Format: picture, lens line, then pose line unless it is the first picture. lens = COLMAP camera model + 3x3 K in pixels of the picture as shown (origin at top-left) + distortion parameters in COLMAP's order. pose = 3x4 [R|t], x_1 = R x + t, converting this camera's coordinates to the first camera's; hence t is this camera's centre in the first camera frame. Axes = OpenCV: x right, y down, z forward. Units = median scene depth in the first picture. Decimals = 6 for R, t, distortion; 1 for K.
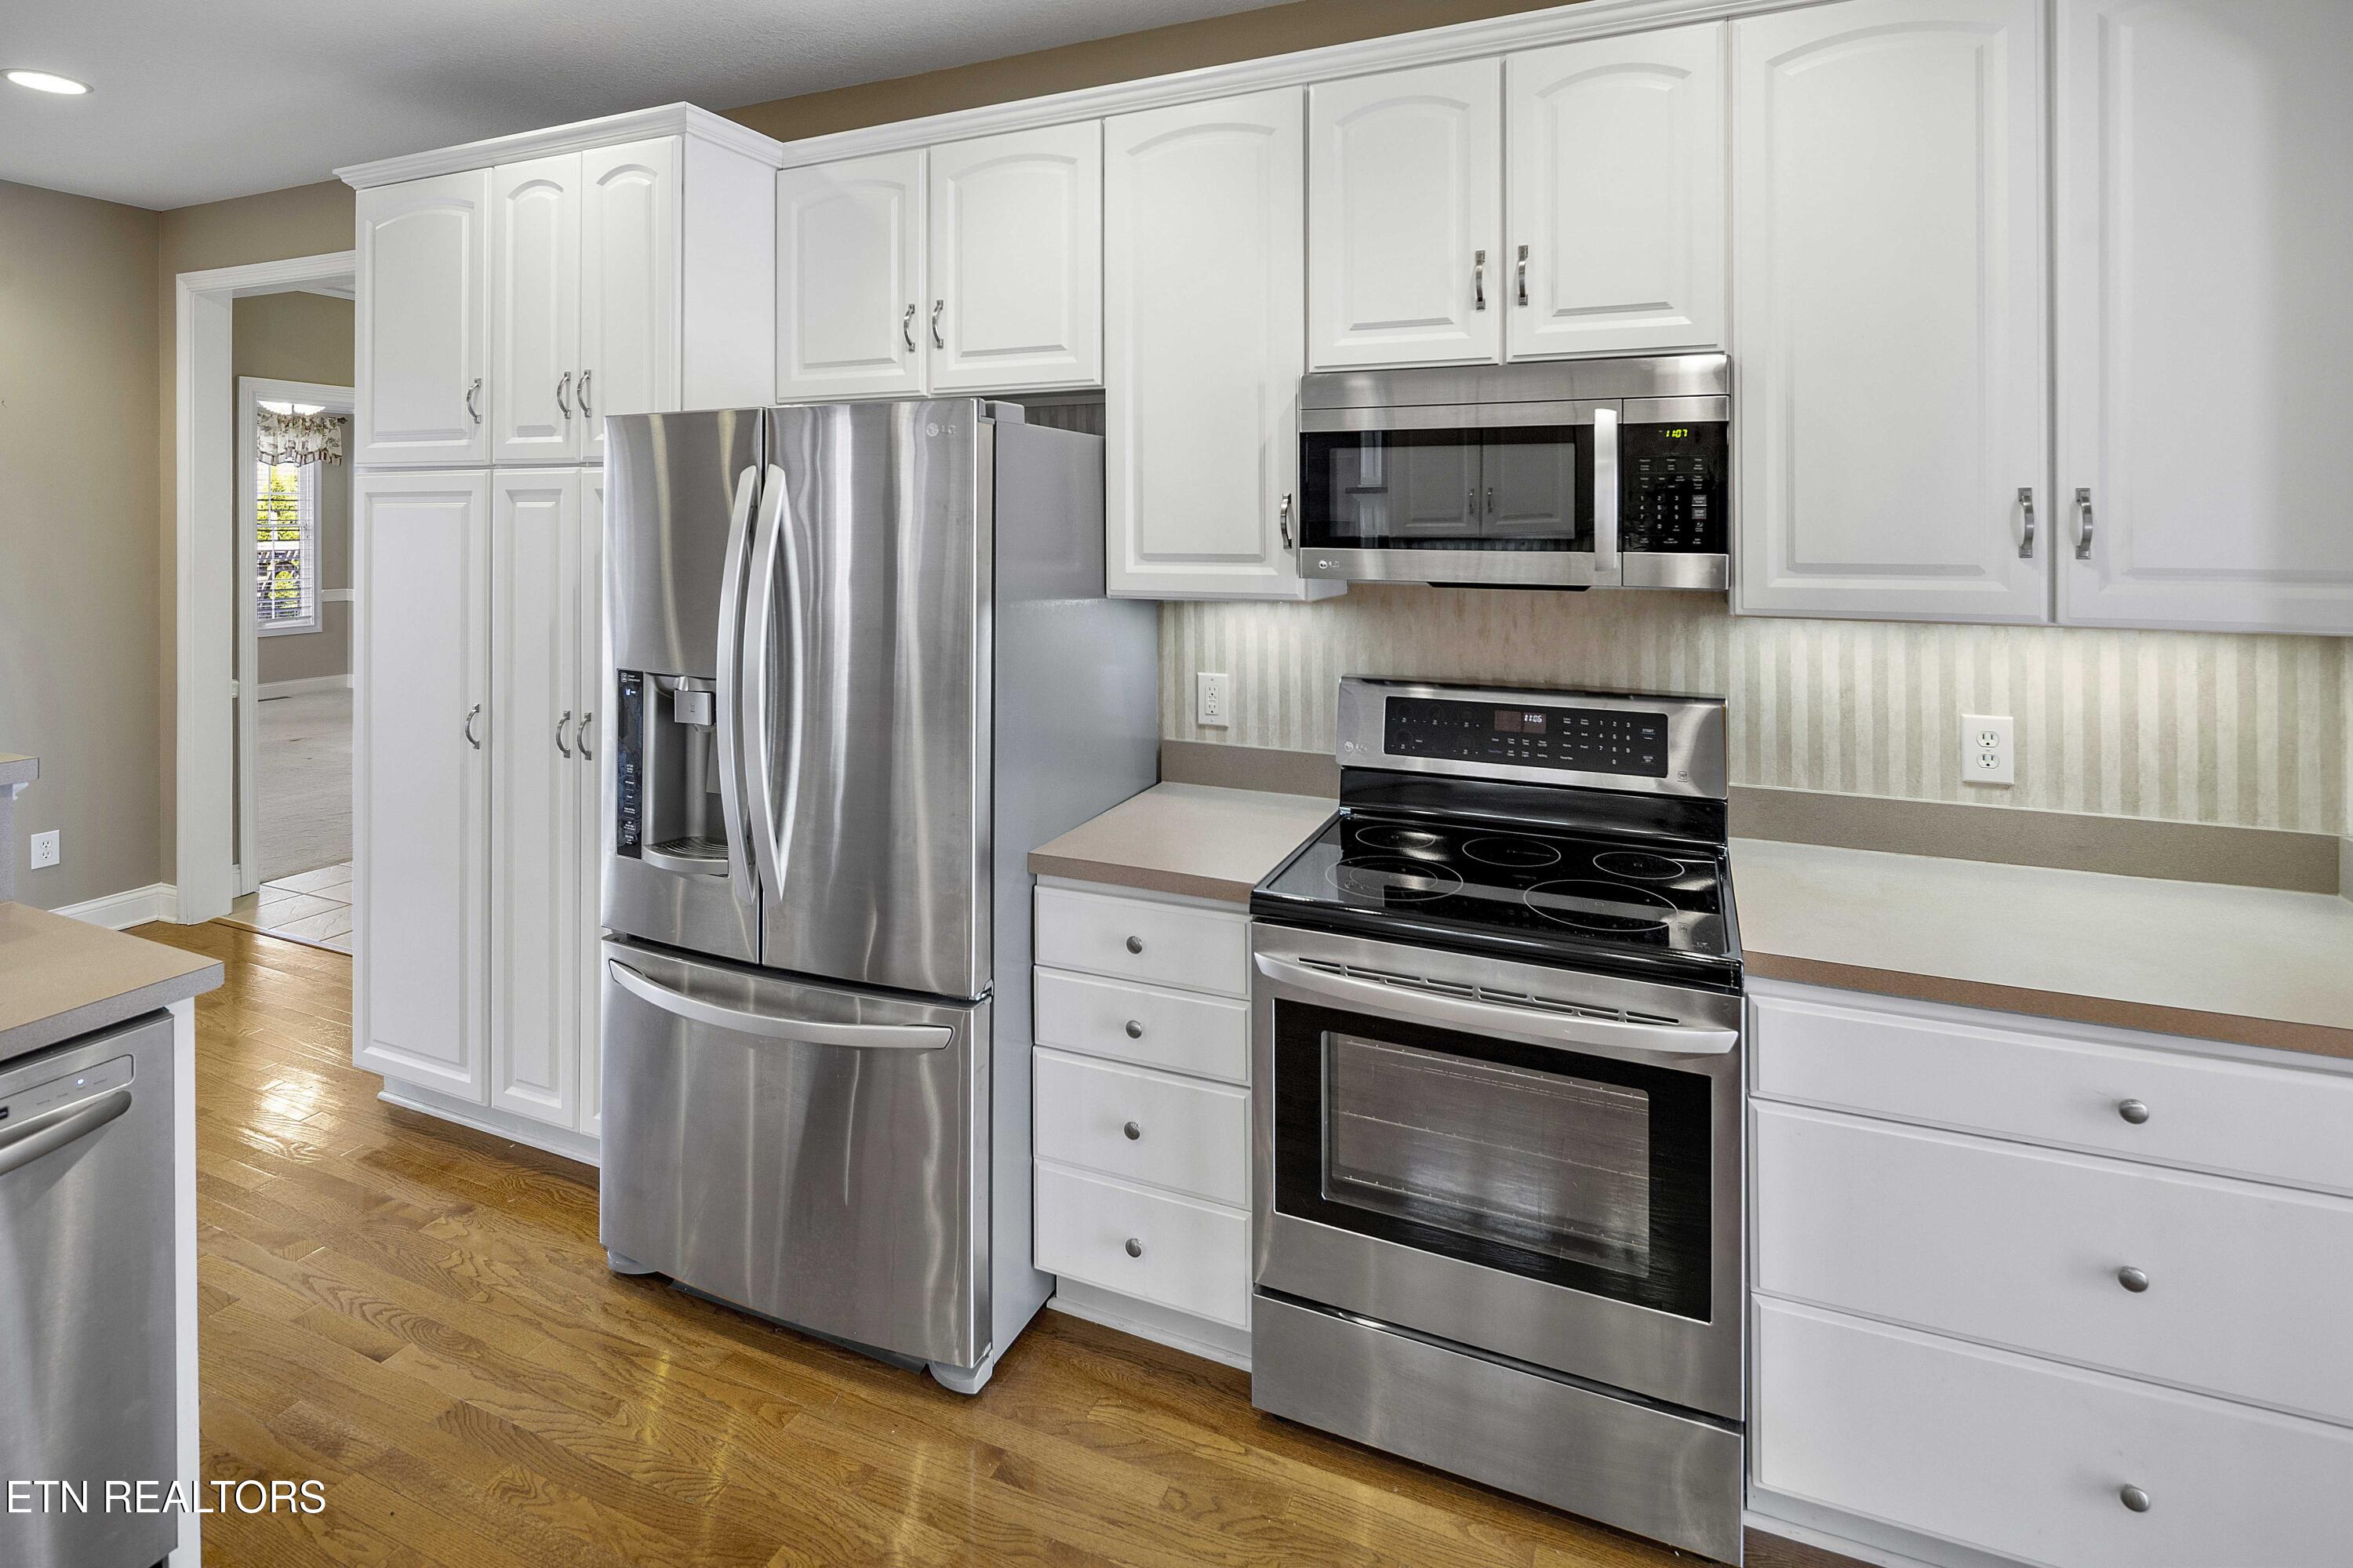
lens RADIAL K [[1132.5, 0, 1147.3], [0, 1132.5, 523.2], [0, 0, 1]] dist [0.001486, 0.001653]
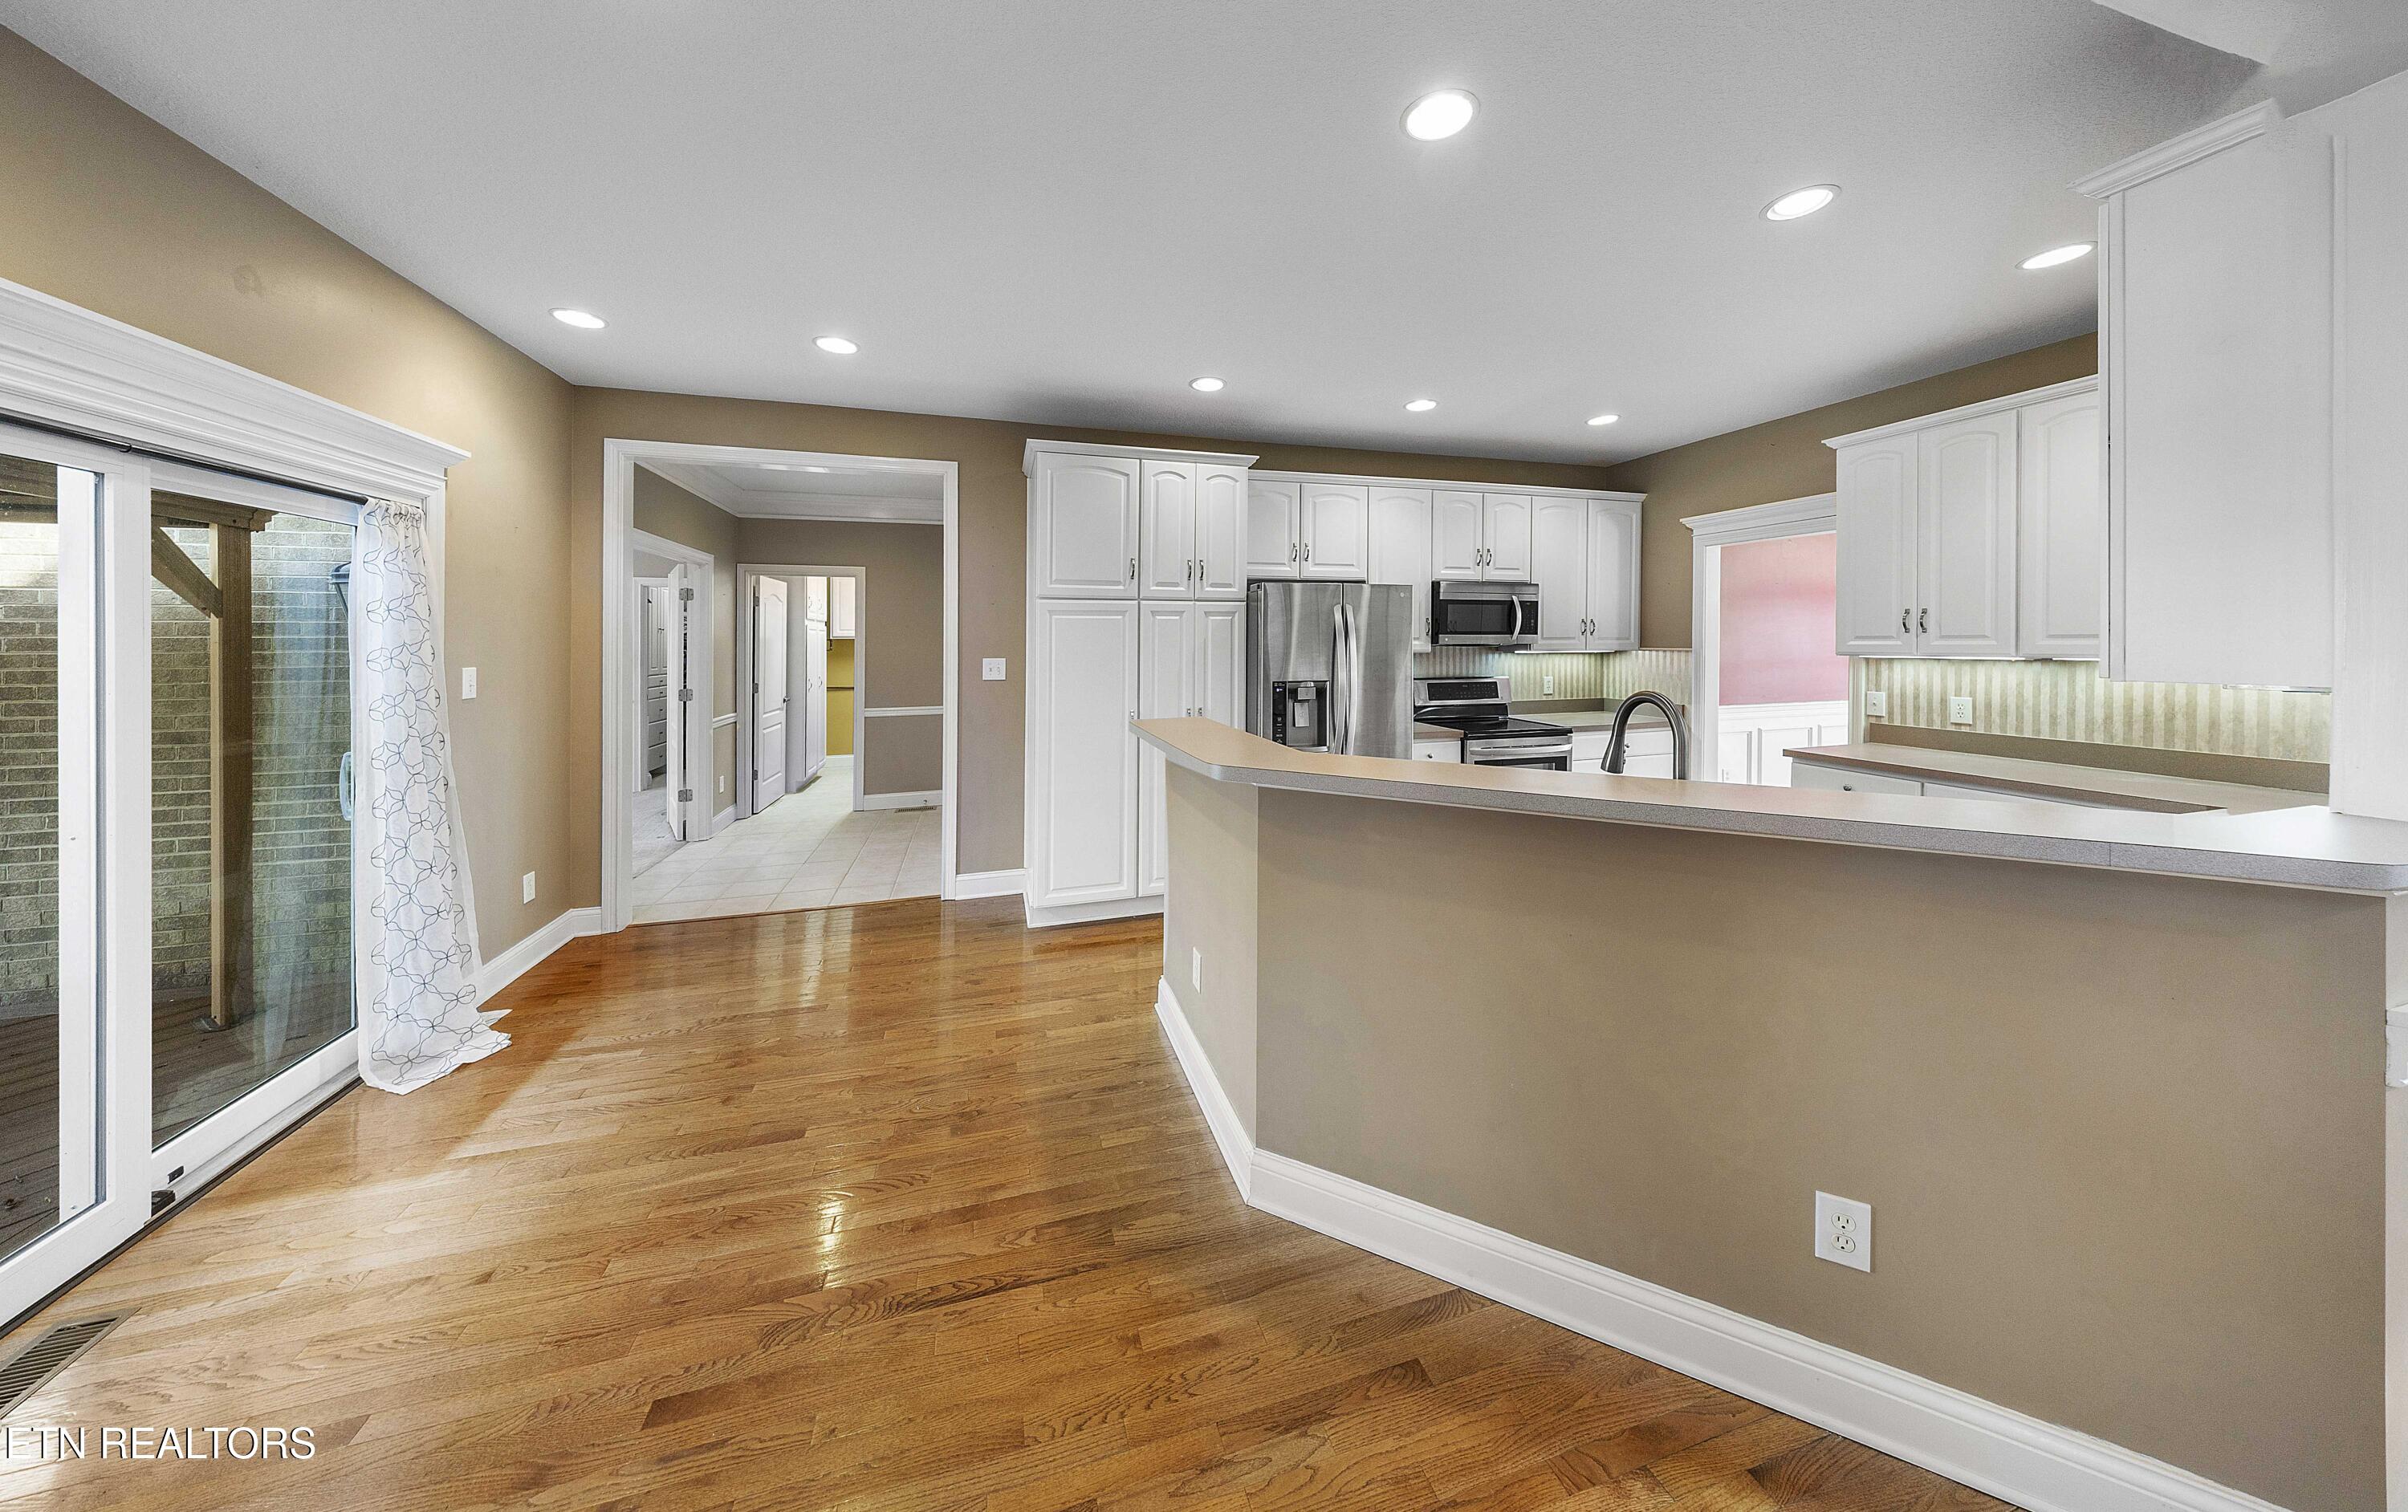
lens RADIAL K [[705.2, 0, 1195.5], [0, 705.2, 653.3], [0, 0, 1]] dist [0.001850, -0.000474]
pose [[0.778170, -0.013763, 0.627903, -1.713650], [0.006157, 0.999879, 0.014286, 0.043303], [-0.628024, -0.007251, 0.778160, -0.138115]]
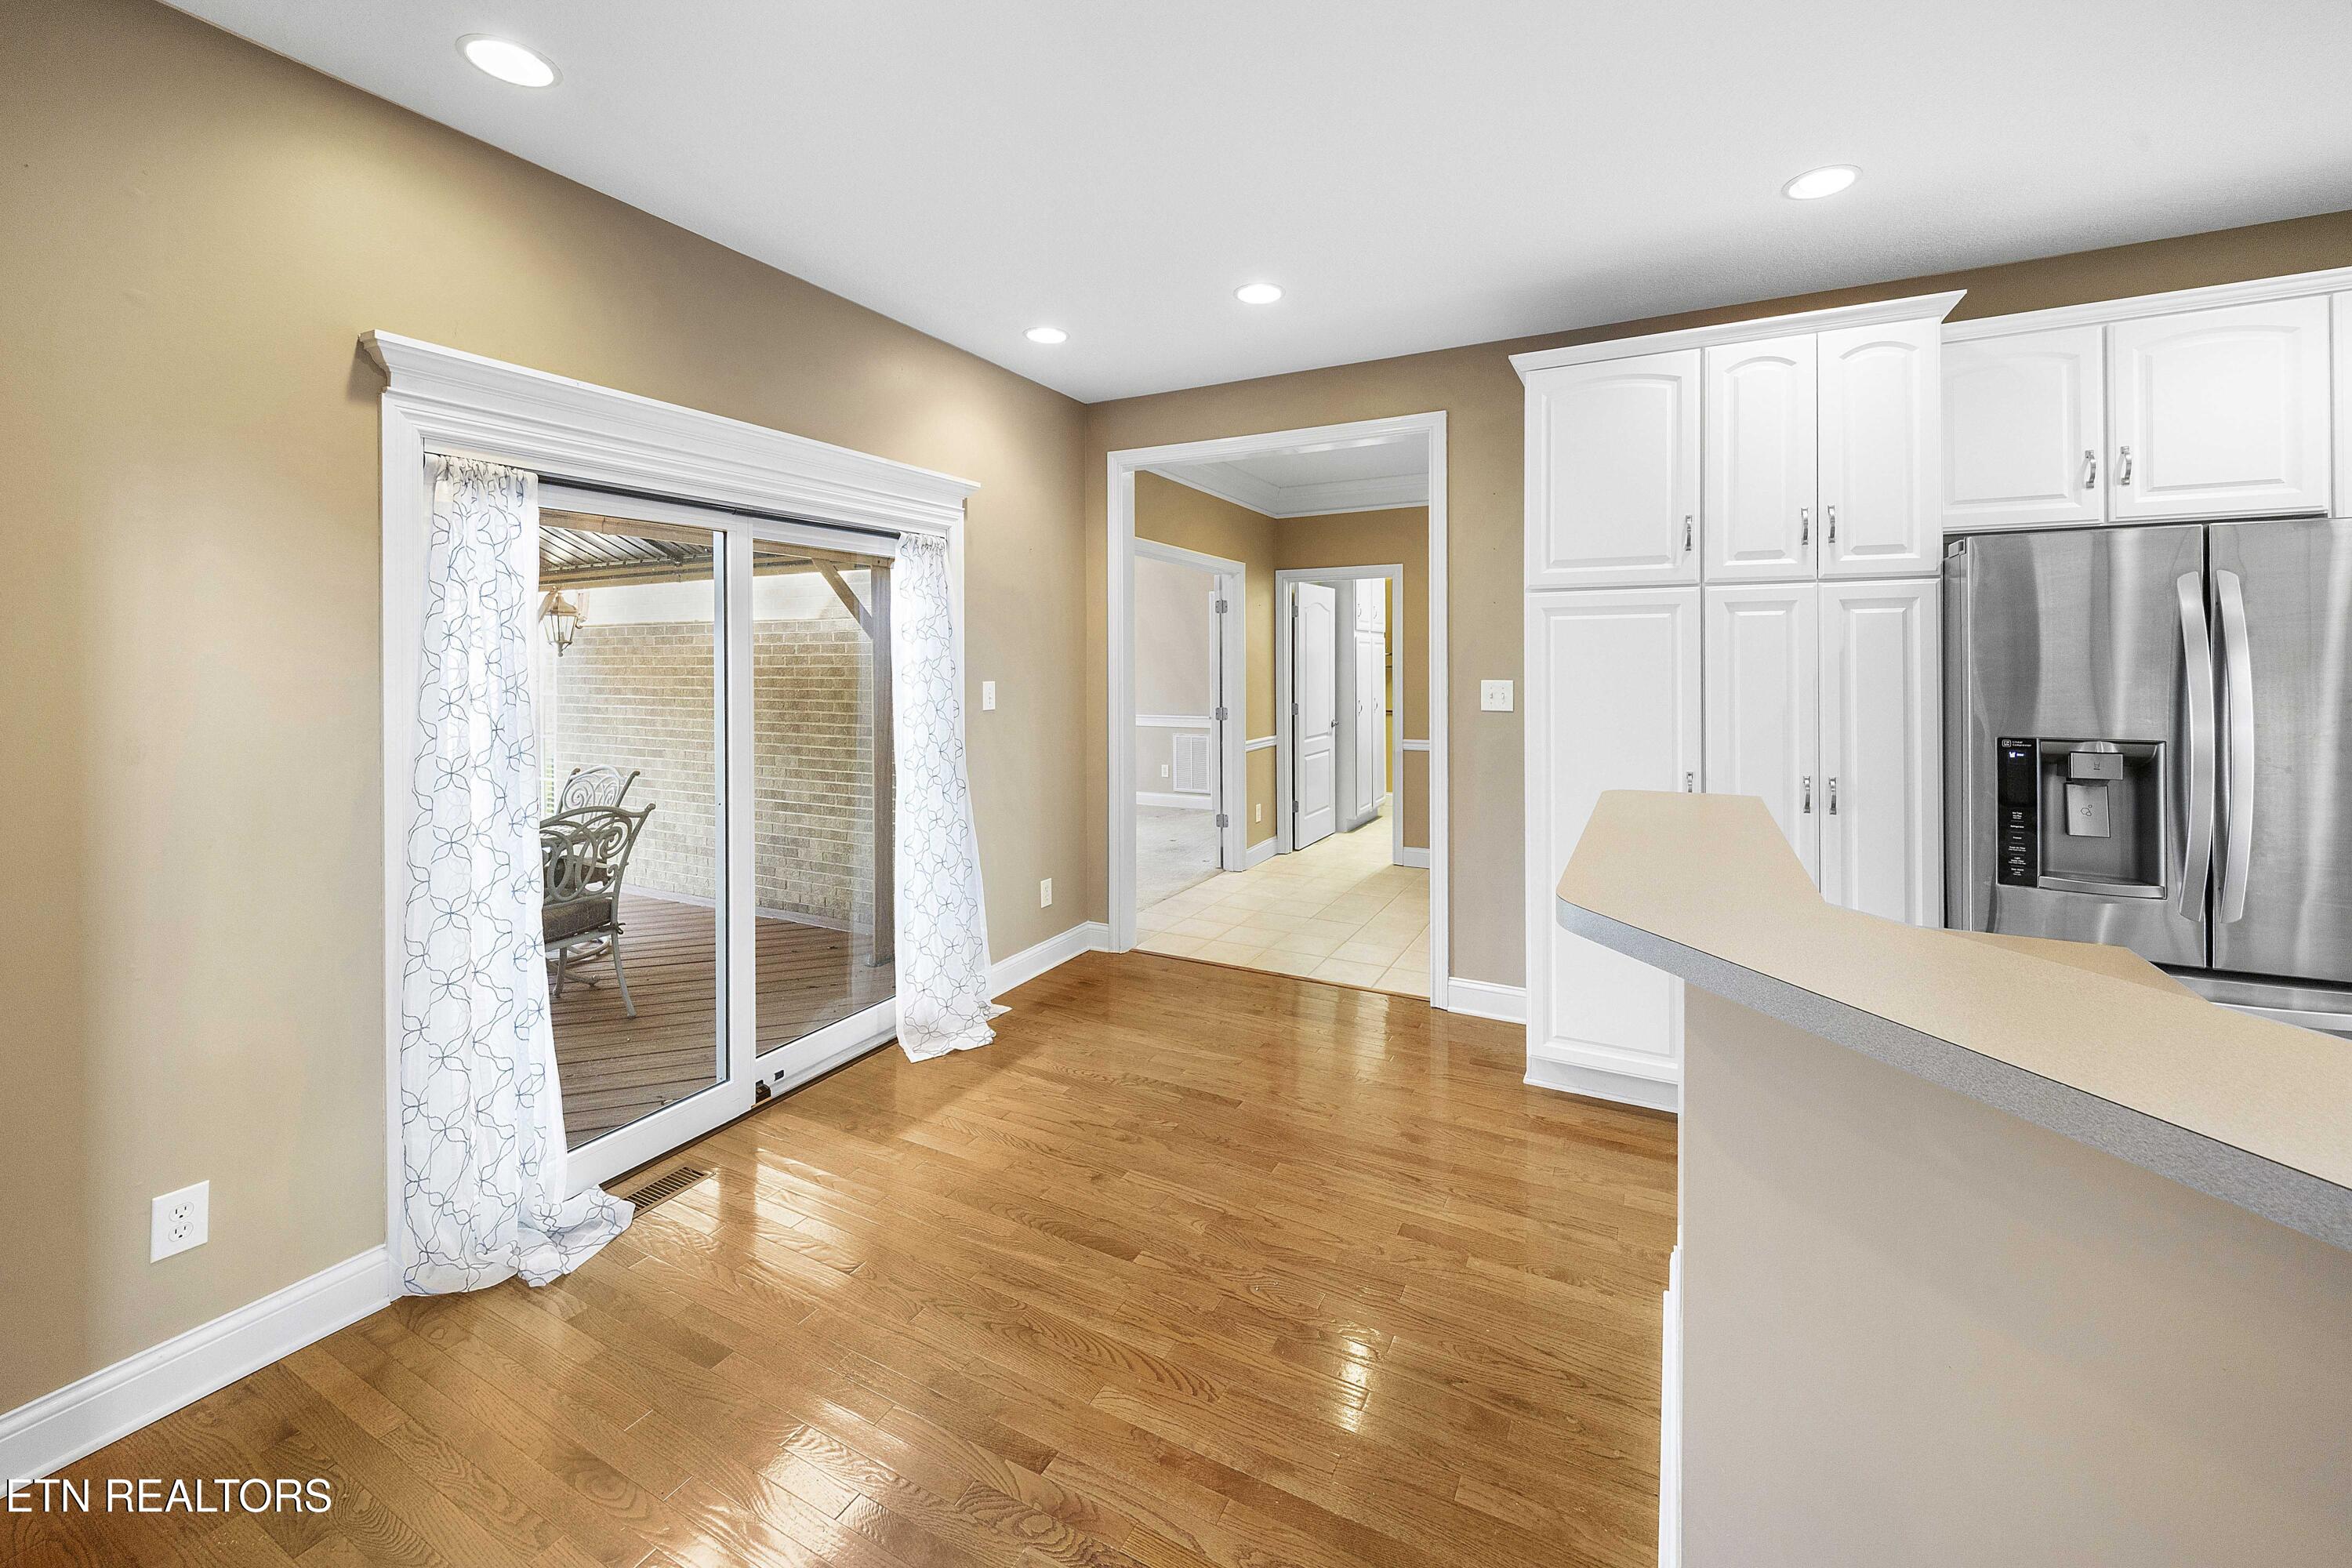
lens RADIAL K [[912.0, 0, 1232.0], [0, 912.0, 658.0], [0, 0, 1]] dist [0.001766, -0.001953]
pose [[0.998365, -0.005782, -0.056868, -1.348847], [0.005596, 0.999978, -0.003428, 0.042529], [0.056887, 0.003104, 0.998376, -0.071351]]
